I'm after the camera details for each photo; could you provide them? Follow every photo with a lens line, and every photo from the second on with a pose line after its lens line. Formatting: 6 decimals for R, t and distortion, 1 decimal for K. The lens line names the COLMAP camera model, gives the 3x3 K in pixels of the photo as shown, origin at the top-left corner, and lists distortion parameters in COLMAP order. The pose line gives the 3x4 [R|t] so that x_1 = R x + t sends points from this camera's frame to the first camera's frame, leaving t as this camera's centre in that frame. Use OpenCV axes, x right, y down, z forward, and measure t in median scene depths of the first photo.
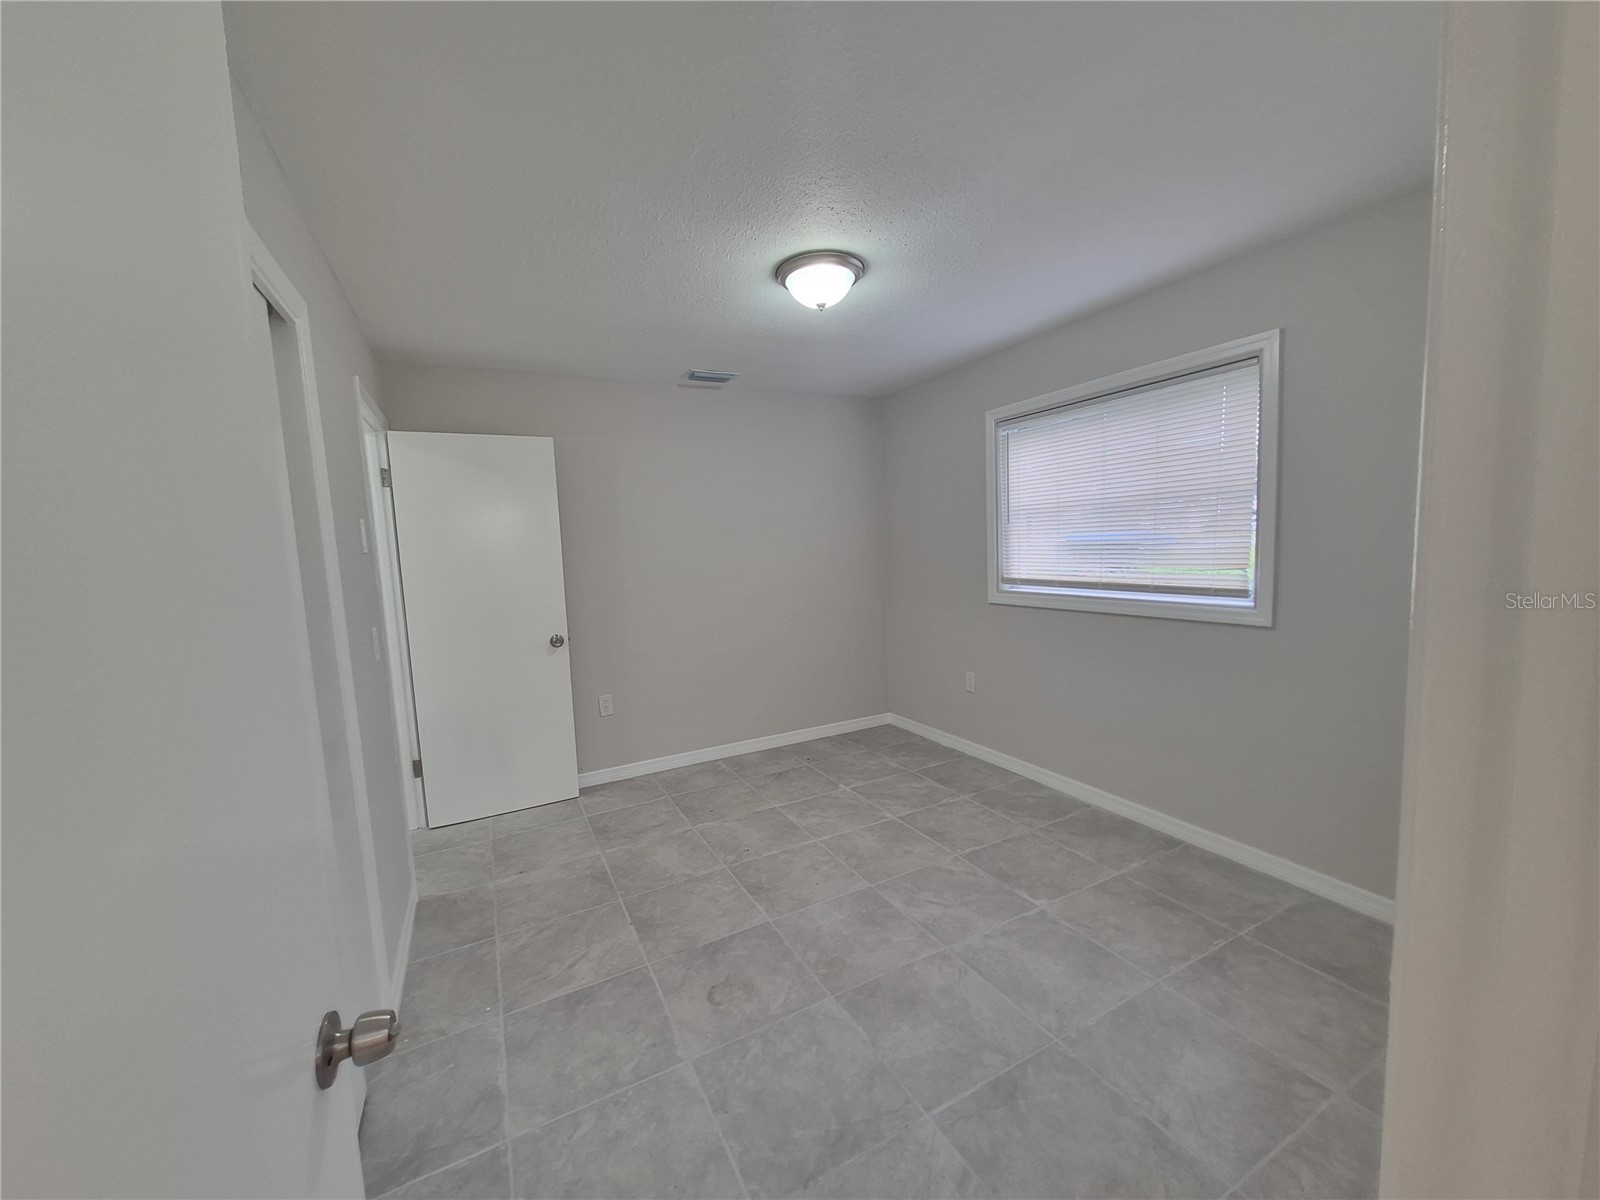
lens RADIAL K [[623.0, 0, 794.8], [0, 623.0, 605.7], [0, 0, 1]] dist [-0.004449, 0.000187]
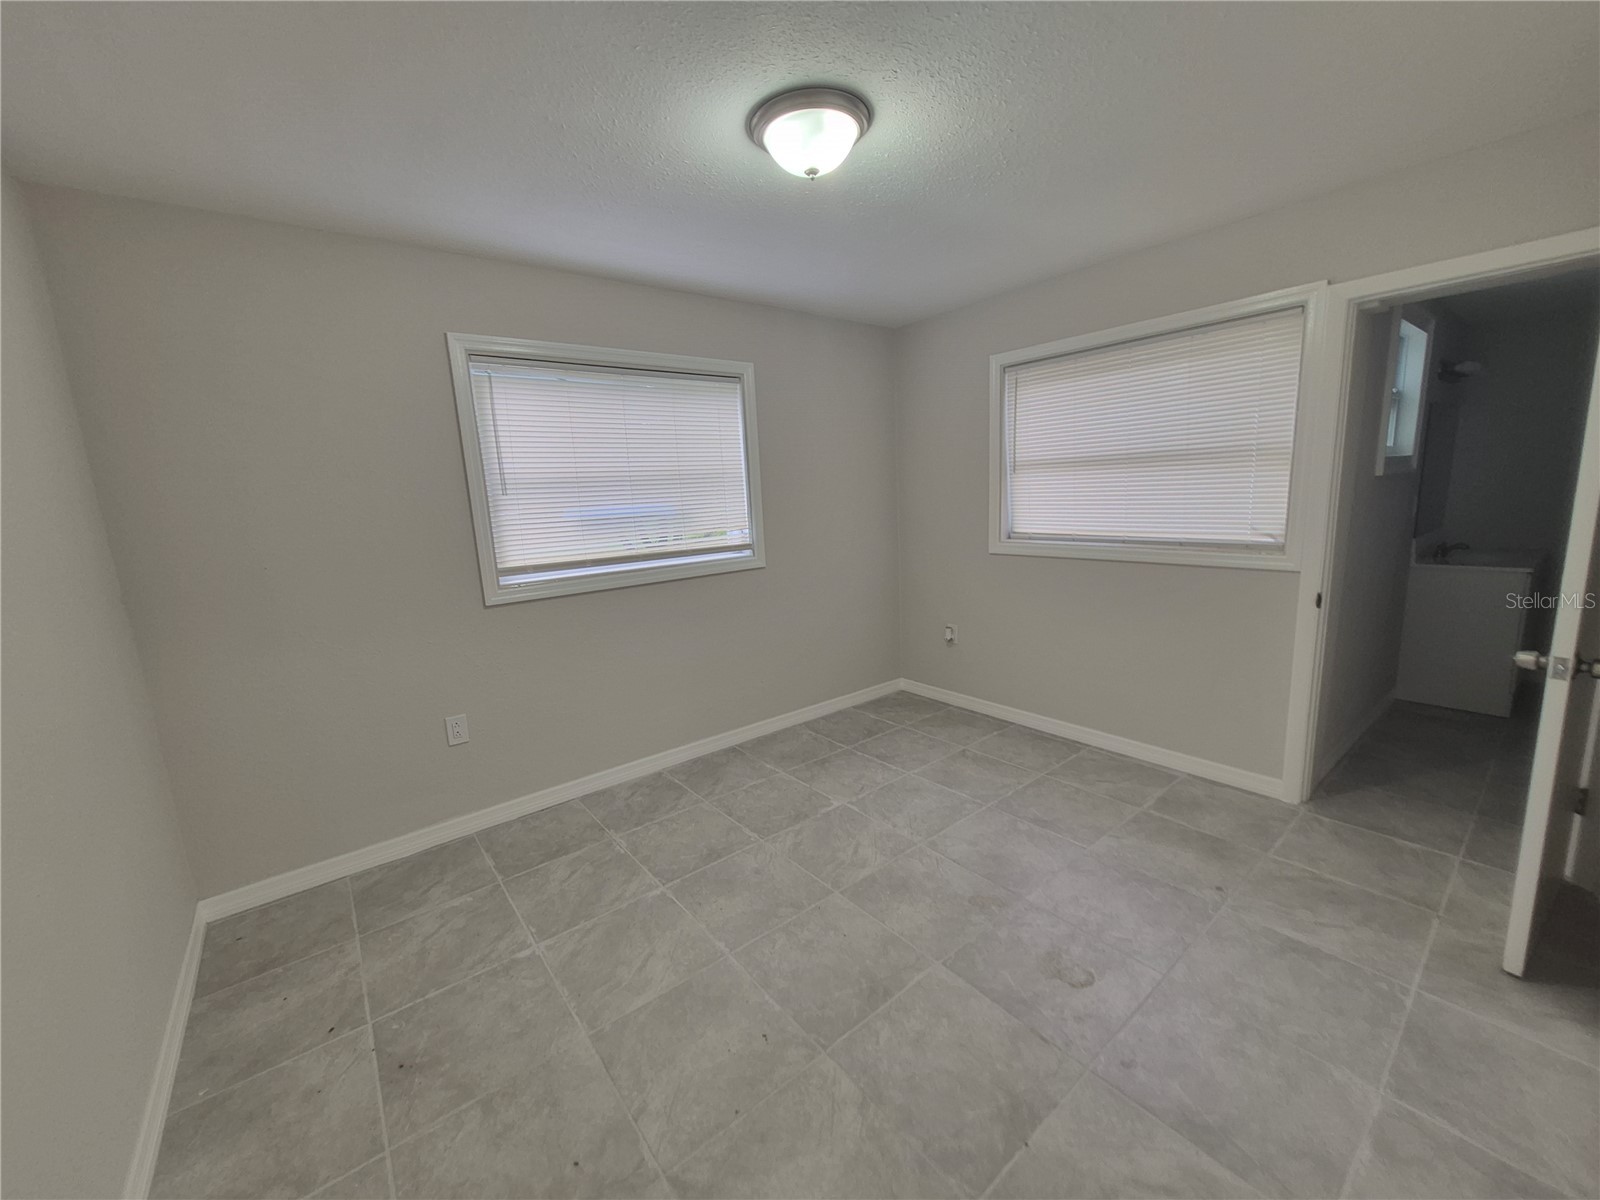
lens RADIAL K [[623.0, 0, 794.8], [0, 623.0, 605.7], [0, 0, 1]] dist [-0.004449, 0.000187]
pose [[-0.193758, -0.121398, 0.973509, -0.639089], [0.156366, 0.975807, 0.152807, -0.082540], [-0.968508, 0.181831, -0.170088, 1.080858]]
